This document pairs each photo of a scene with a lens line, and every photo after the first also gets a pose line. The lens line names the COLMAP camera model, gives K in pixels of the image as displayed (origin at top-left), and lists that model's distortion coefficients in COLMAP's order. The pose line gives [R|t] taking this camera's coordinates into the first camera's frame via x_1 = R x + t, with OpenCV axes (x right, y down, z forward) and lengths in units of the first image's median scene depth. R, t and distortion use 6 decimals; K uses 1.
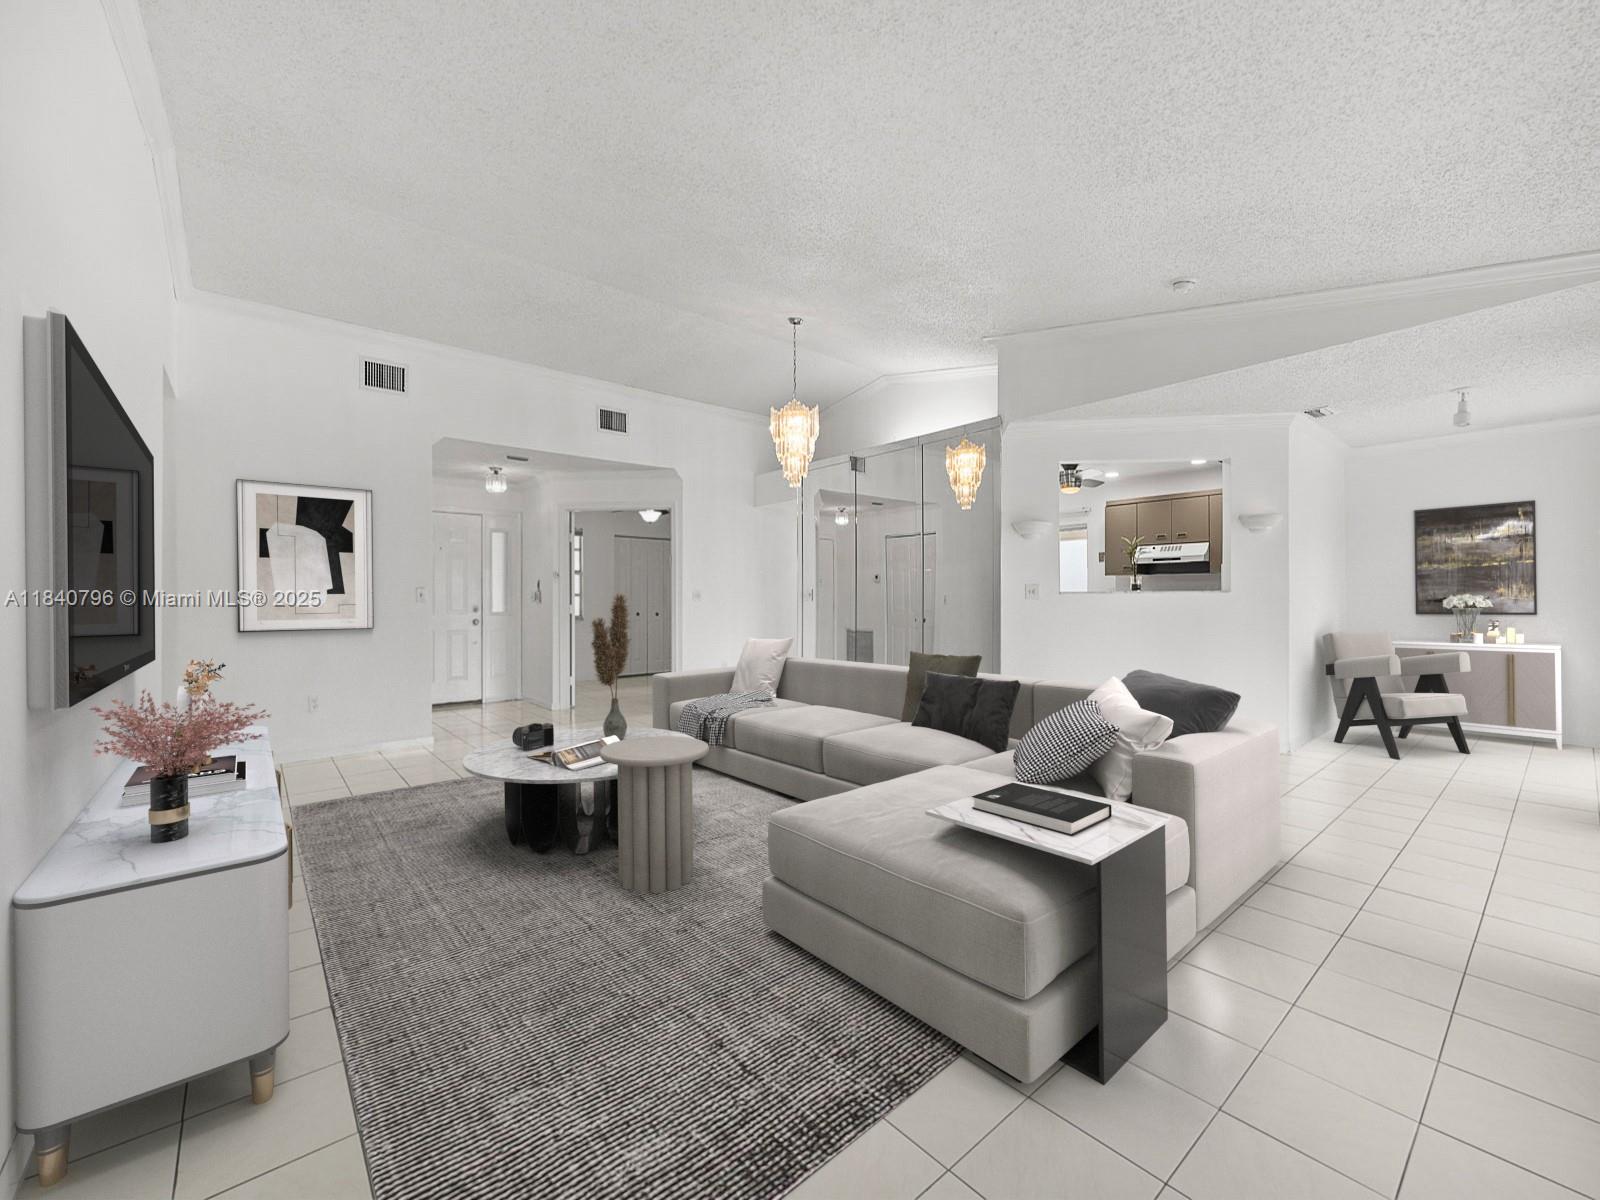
lens RADIAL K [[656.3, 0, 800.0], [0, 656.3, 600.0], [0, 0, 1]] dist [0.000275, 0.000135]
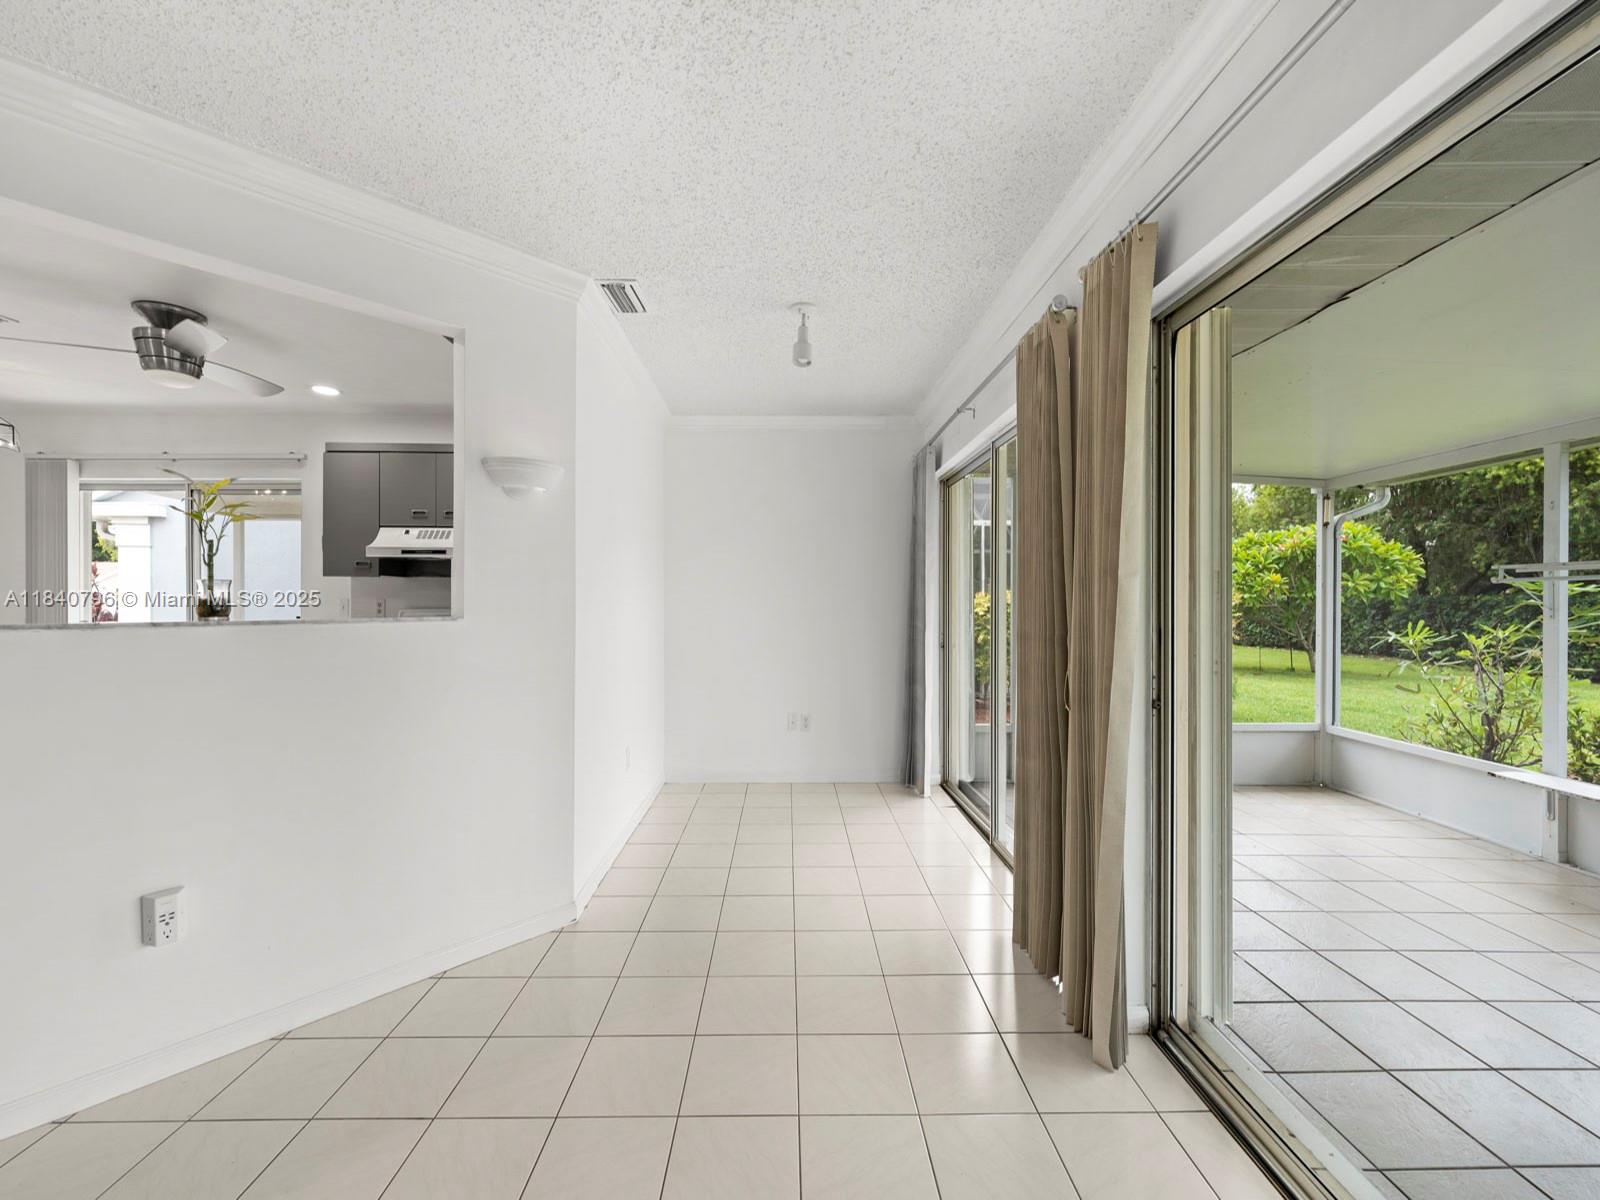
lens RADIAL K [[656.3, 0, 800.0], [0, 656.3, 600.0], [0, 0, 1]] dist [0.000275, 0.000135]
pose [[0.630194, 0.009439, 0.776380, 0.442157], [-0.004965, 0.999955, -0.008127, -0.022940], [-0.776422, 0.001266, 0.630212, 0.519249]]
